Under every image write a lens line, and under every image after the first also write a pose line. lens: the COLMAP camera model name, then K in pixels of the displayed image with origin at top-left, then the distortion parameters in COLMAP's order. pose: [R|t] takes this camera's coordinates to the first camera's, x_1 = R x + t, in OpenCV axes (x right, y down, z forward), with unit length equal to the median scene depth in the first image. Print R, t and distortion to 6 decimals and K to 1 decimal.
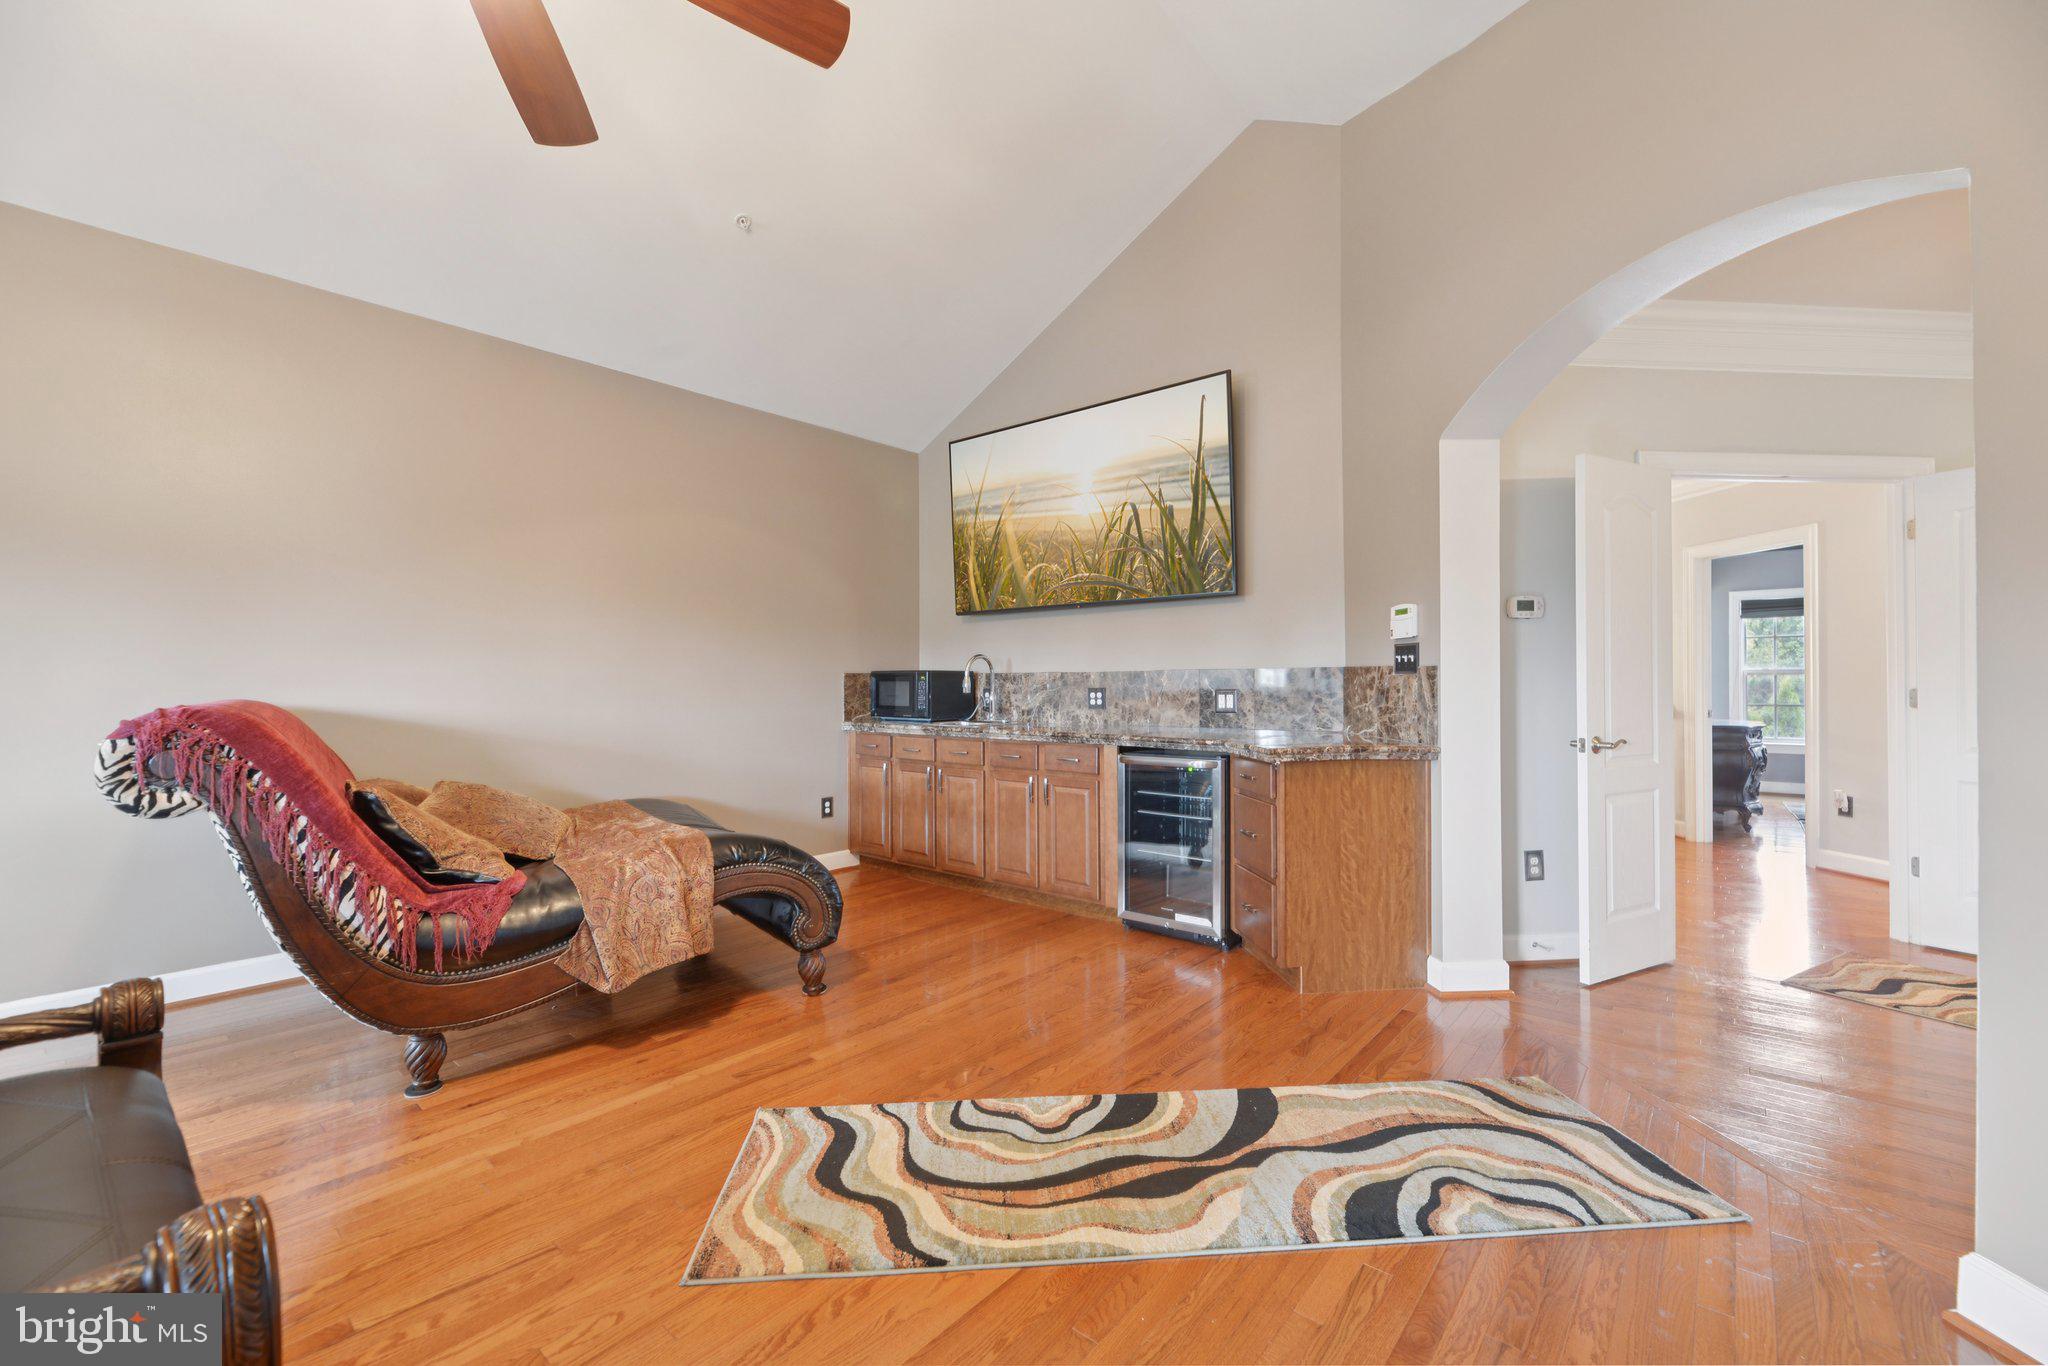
lens RADIAL K [[839.5, 0, 1031.9], [0, 839.5, 684.7], [0, 0, 1]] dist [0.004447, -0.004747]
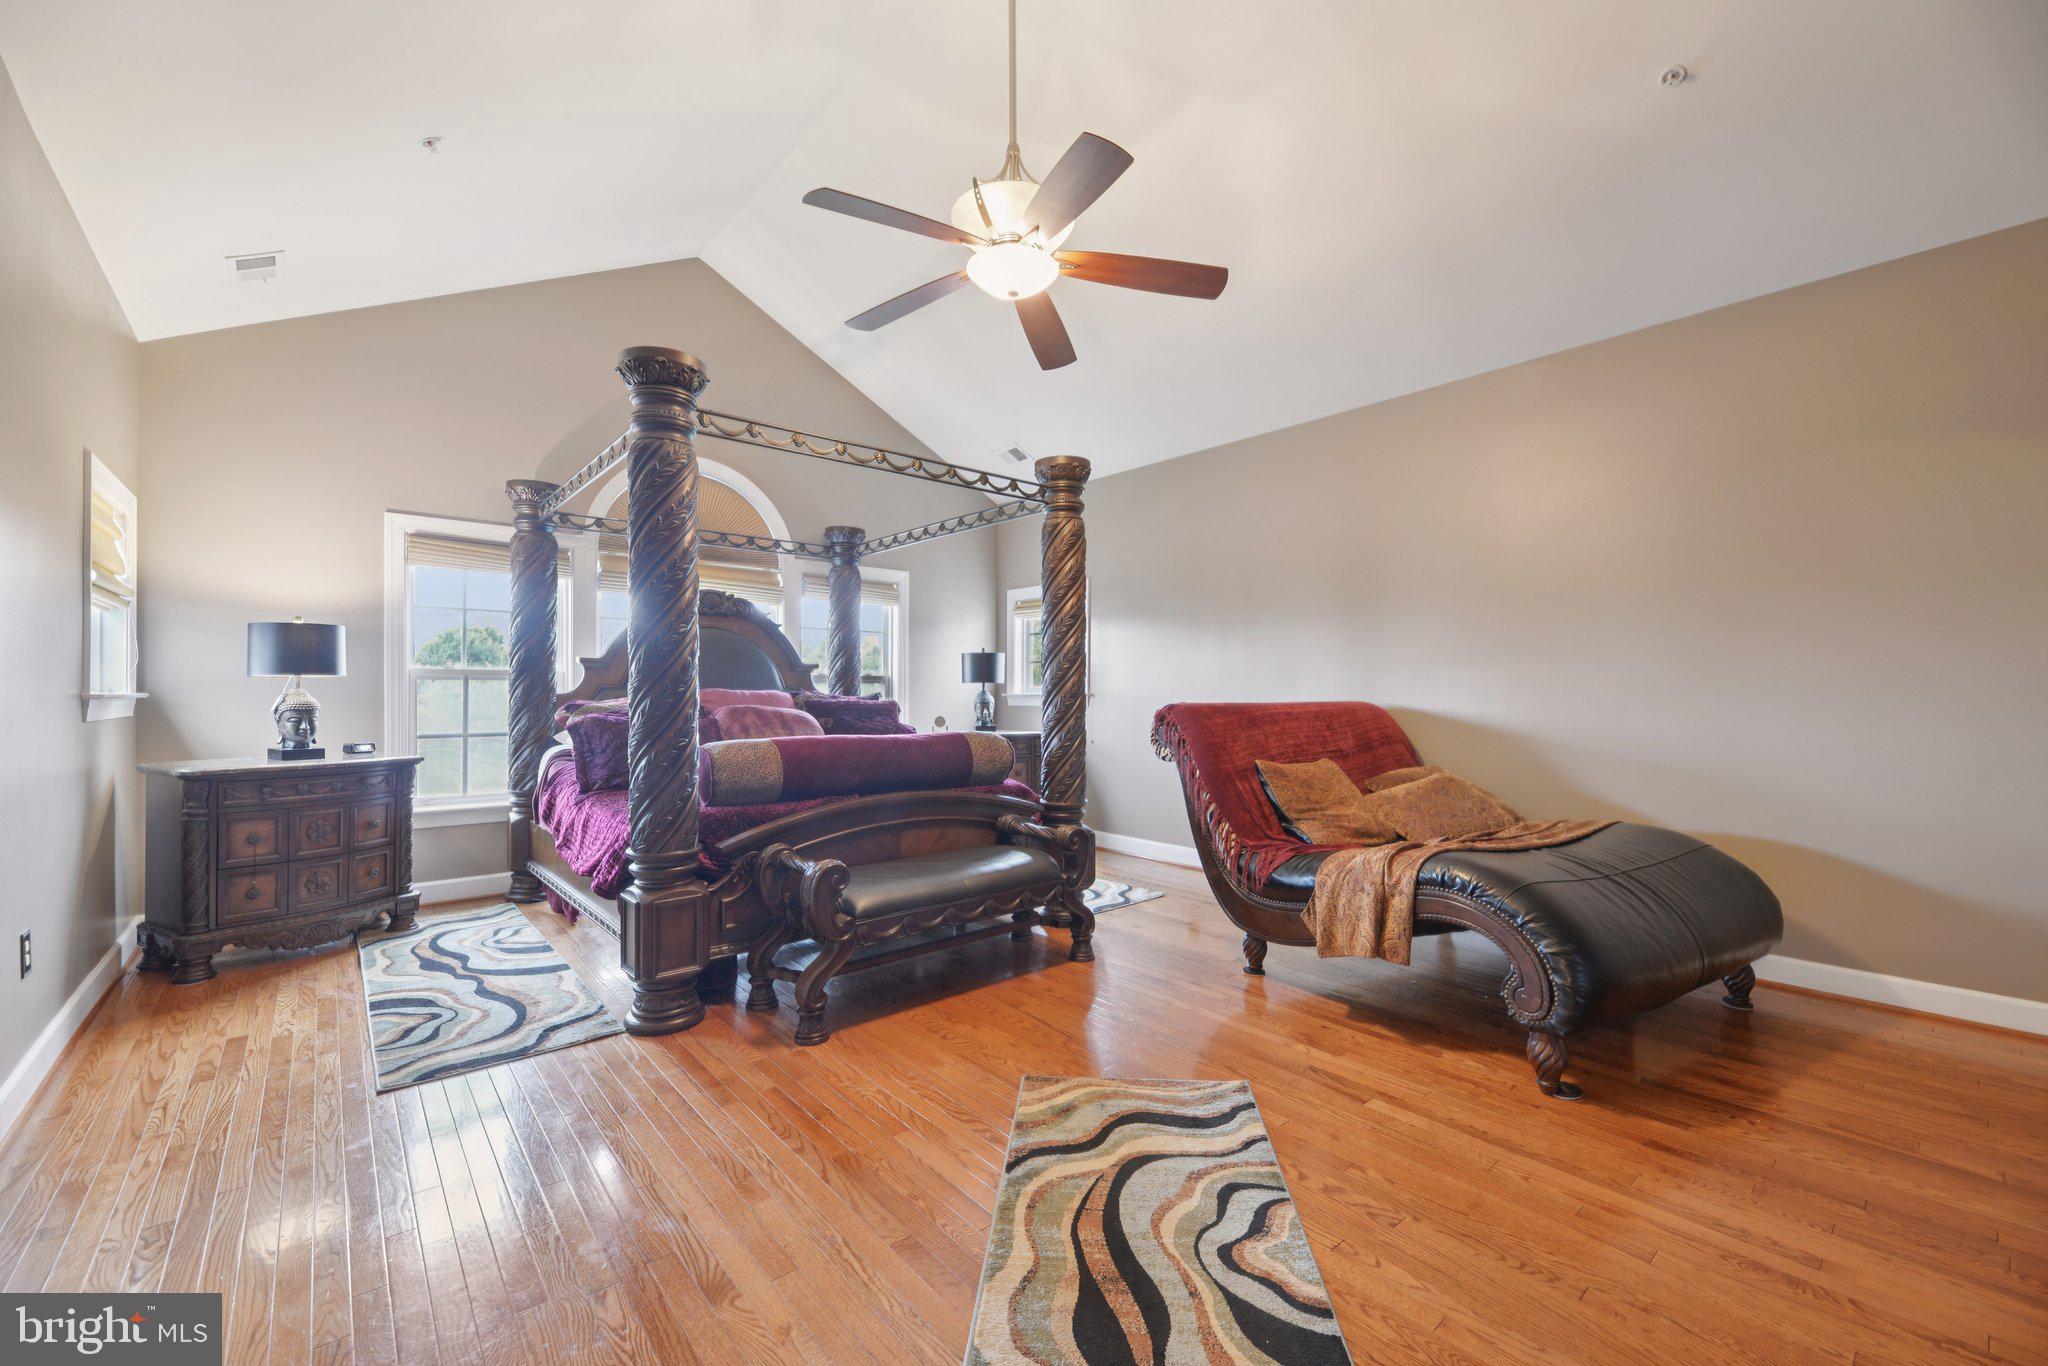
lens RADIAL K [[839.5, 0, 1032.1], [0, 839.5, 690.7], [0, 0, 1]] dist [0.004447, -0.004747]
pose [[-0.176494, -0.004154, -0.984293, 0.842245], [0.006507, 0.999964, -0.005387, 0.006592], [0.984280, -0.007356, -0.176460, 0.981066]]
